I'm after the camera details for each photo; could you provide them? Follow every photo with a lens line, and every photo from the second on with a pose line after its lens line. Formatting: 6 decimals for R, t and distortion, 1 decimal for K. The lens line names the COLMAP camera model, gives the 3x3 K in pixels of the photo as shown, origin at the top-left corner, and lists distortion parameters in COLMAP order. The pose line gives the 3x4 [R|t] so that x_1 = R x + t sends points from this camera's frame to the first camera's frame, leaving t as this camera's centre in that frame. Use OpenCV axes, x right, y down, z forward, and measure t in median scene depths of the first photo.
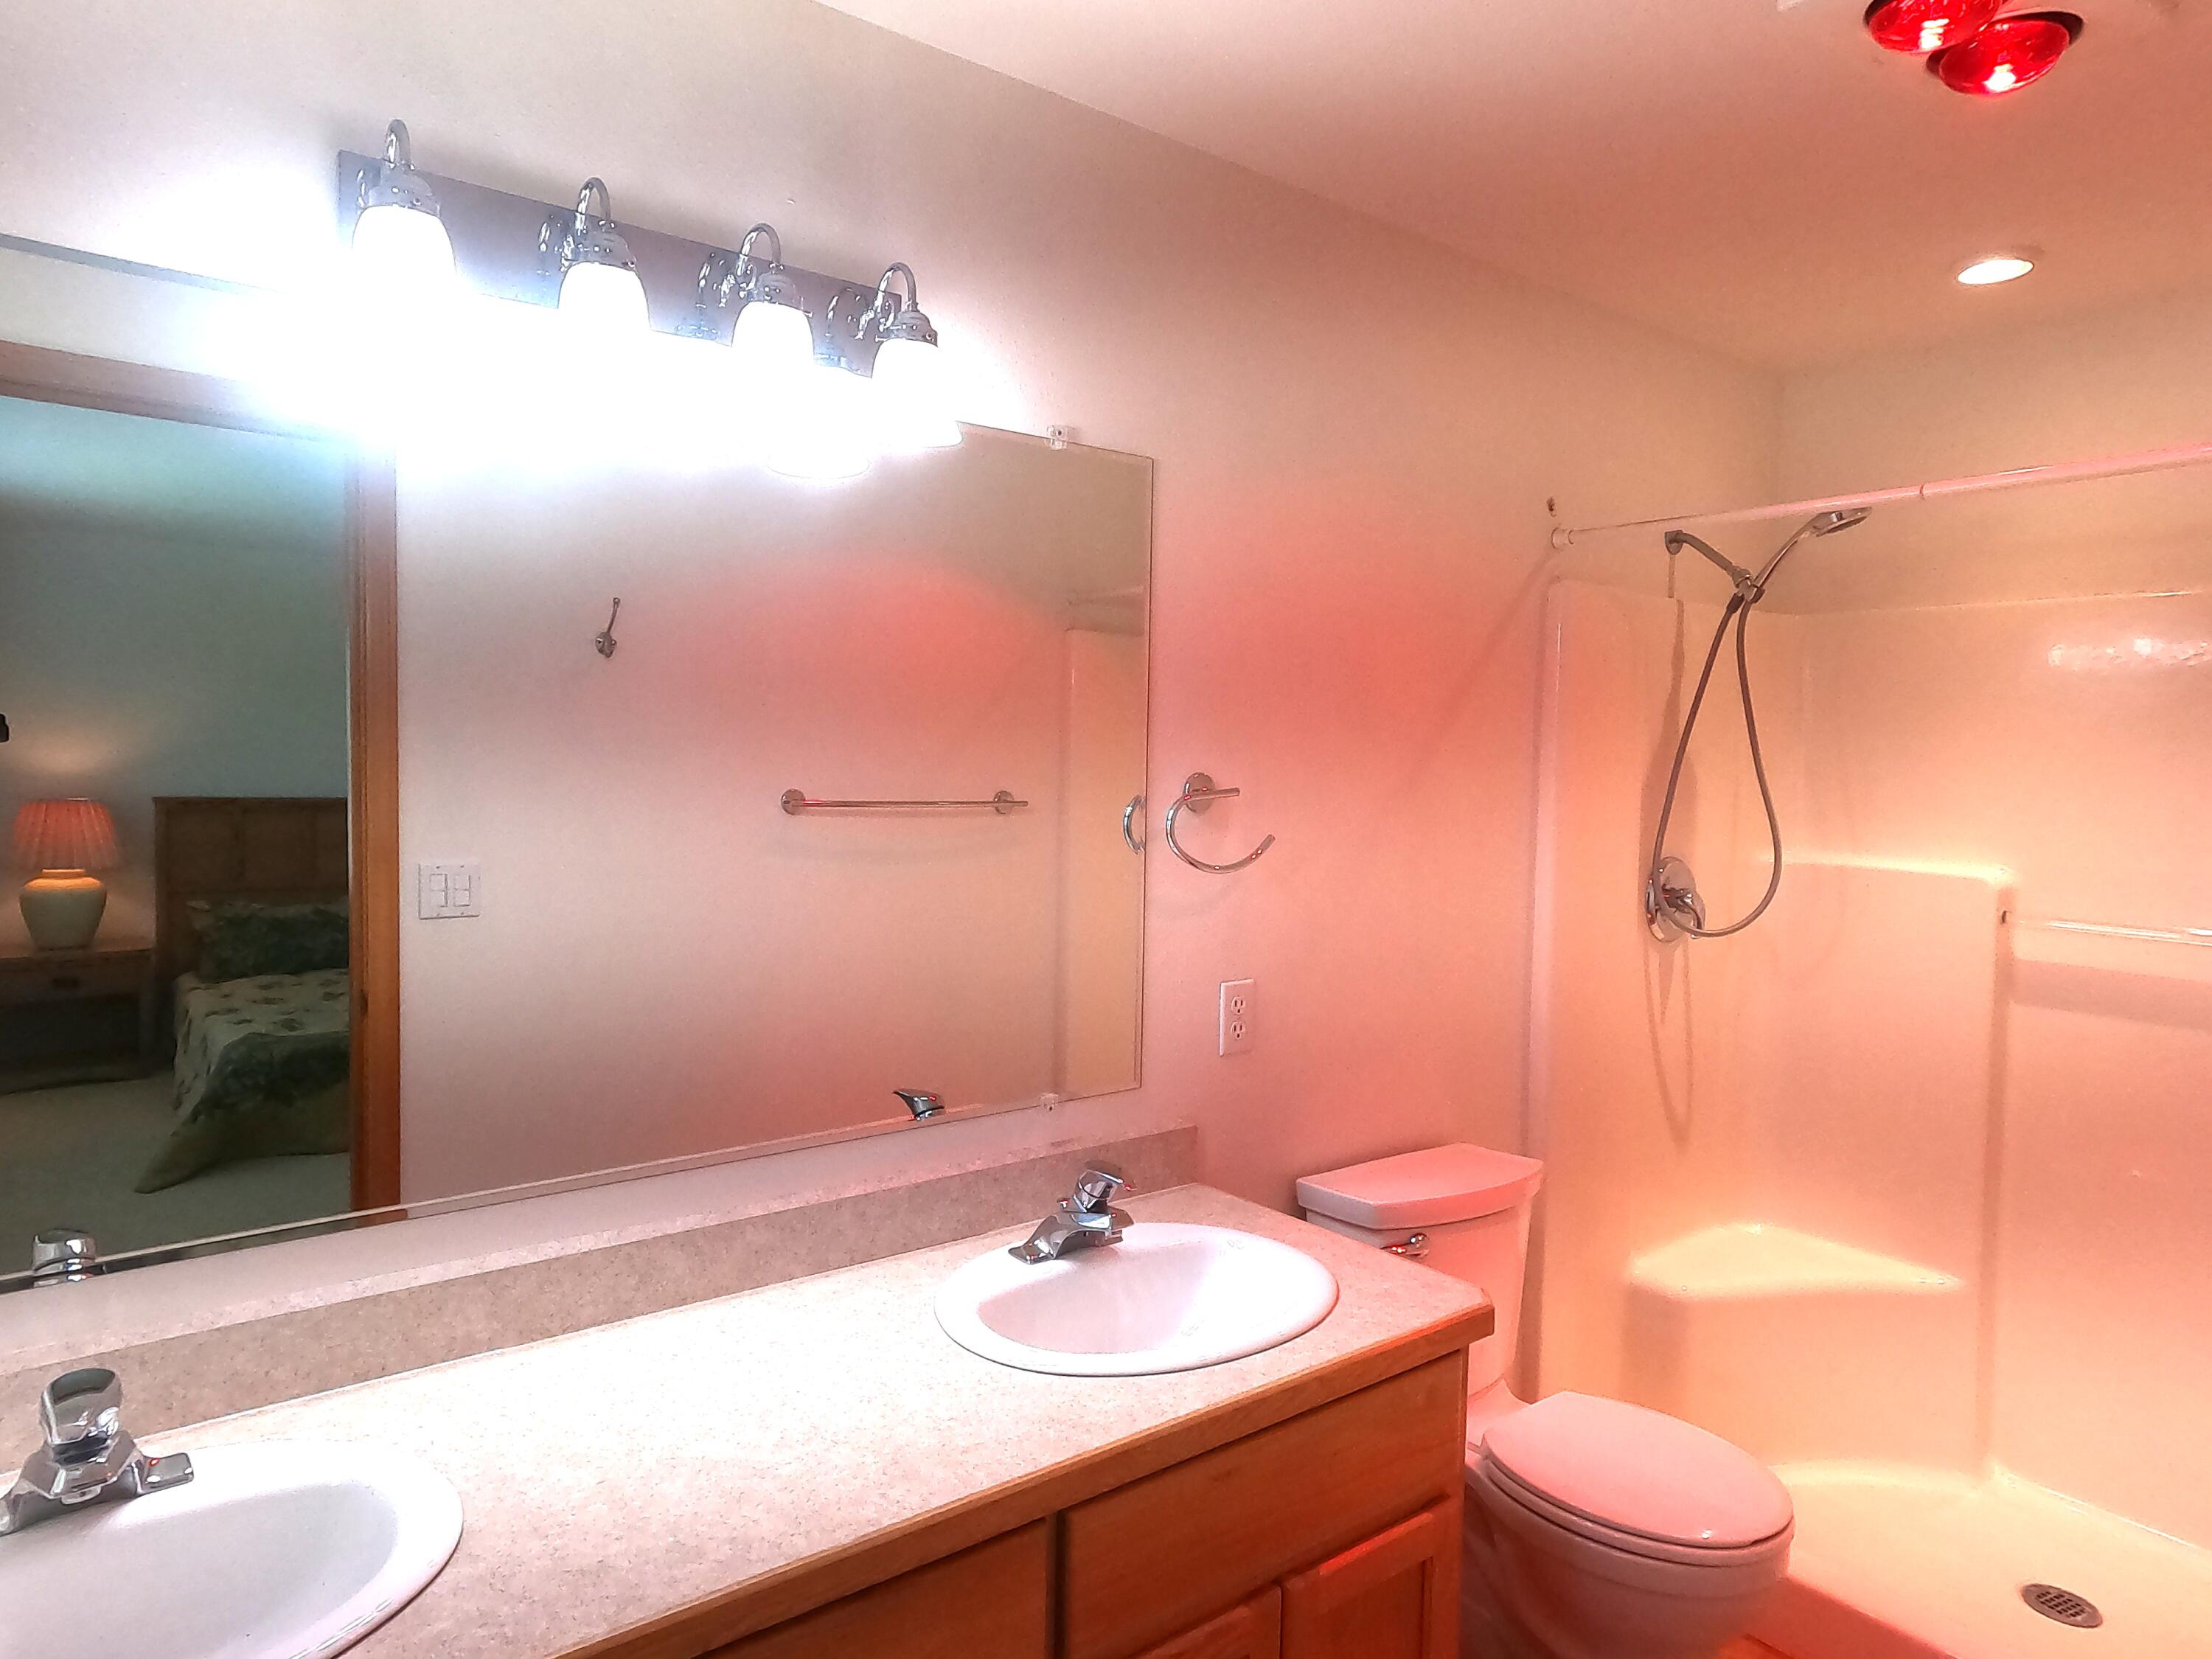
lens RADIAL K [[1382.3, 0, 1102.8], [0, 1382.3, 819.0], [0, 0, 1]] dist [-0.008053, 0.009577]
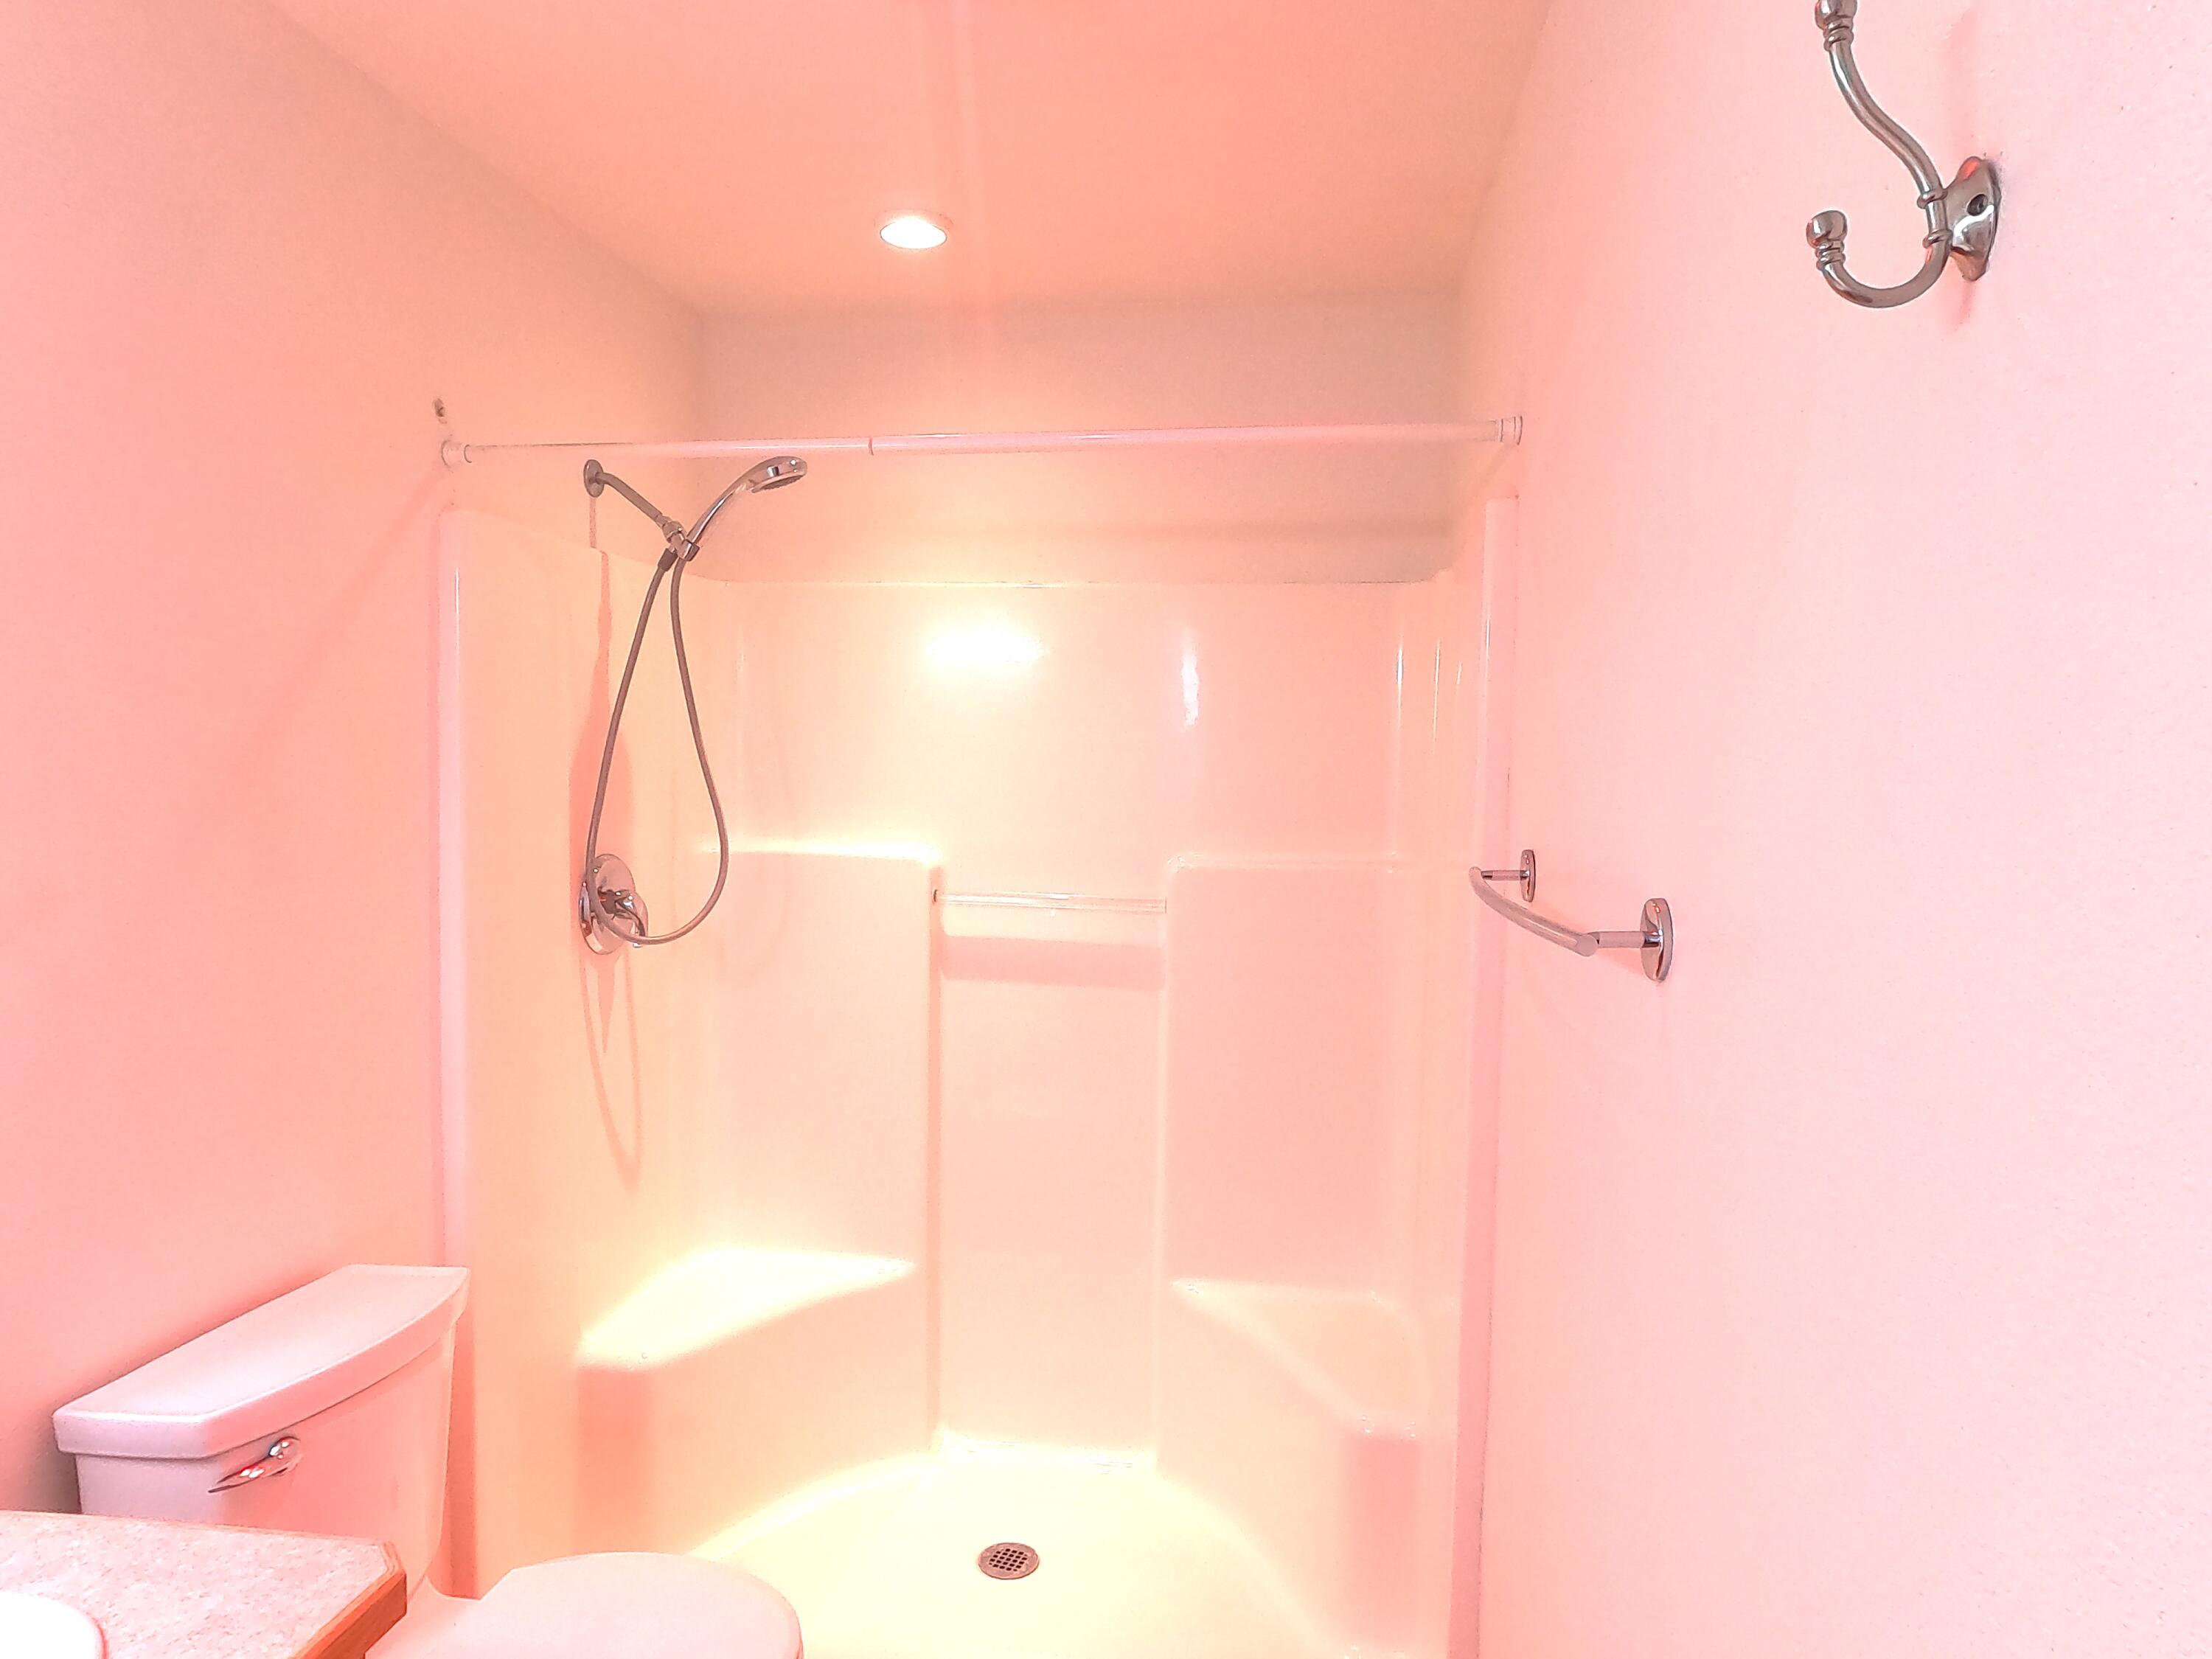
lens RADIAL K [[1382.3, 0, 1116.4], [0, 1382.3, 824.6], [0, 0, 1]] dist [-0.008053, 0.009577]
pose [[0.722184, -0.043590, 0.690326, 0.054017], [0.030263, 0.999048, 0.031424, -0.008169], [-0.691038, -0.001802, 0.722816, 0.175045]]
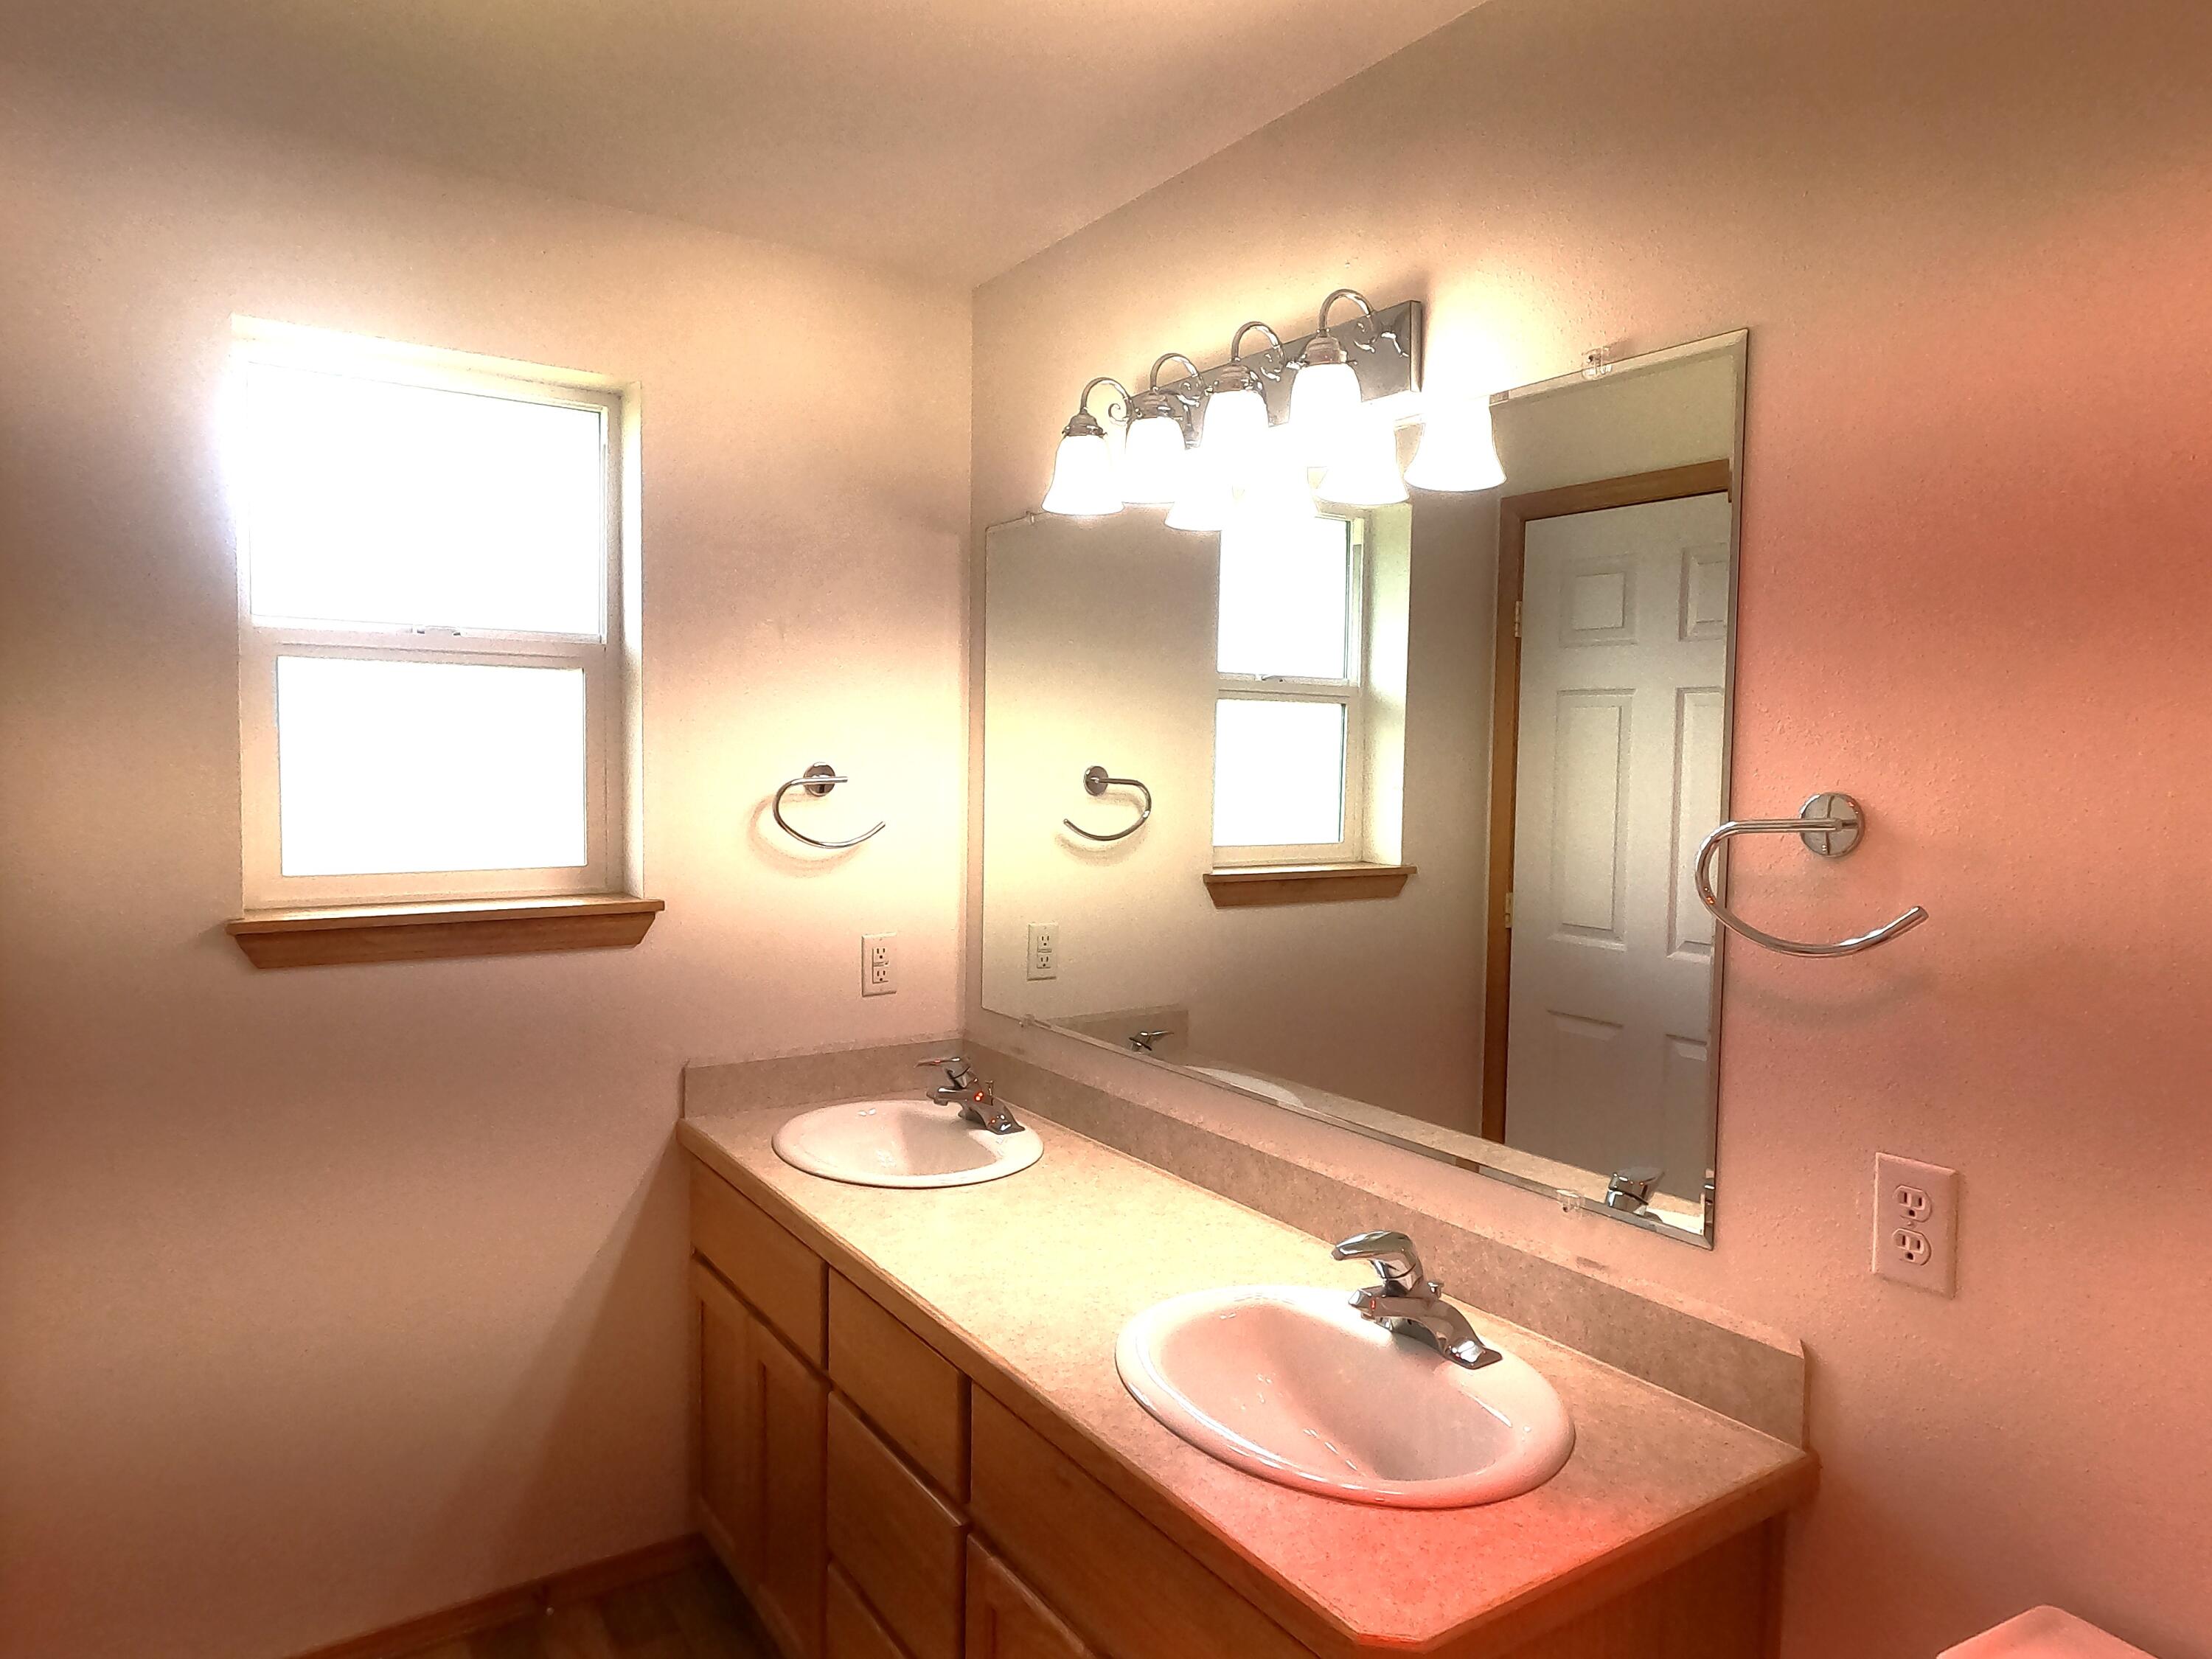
lens RADIAL K [[1382.3, 0, 1098.4], [0, 1382.3, 831.6], [0, 0, 1]] dist [-0.008053, 0.009577]
pose [[-0.089845, 0.039335, -0.995179, 0.643348], [-0.060338, 0.997169, 0.044861, -0.022834], [0.994126, 0.064077, -0.087218, 0.655629]]
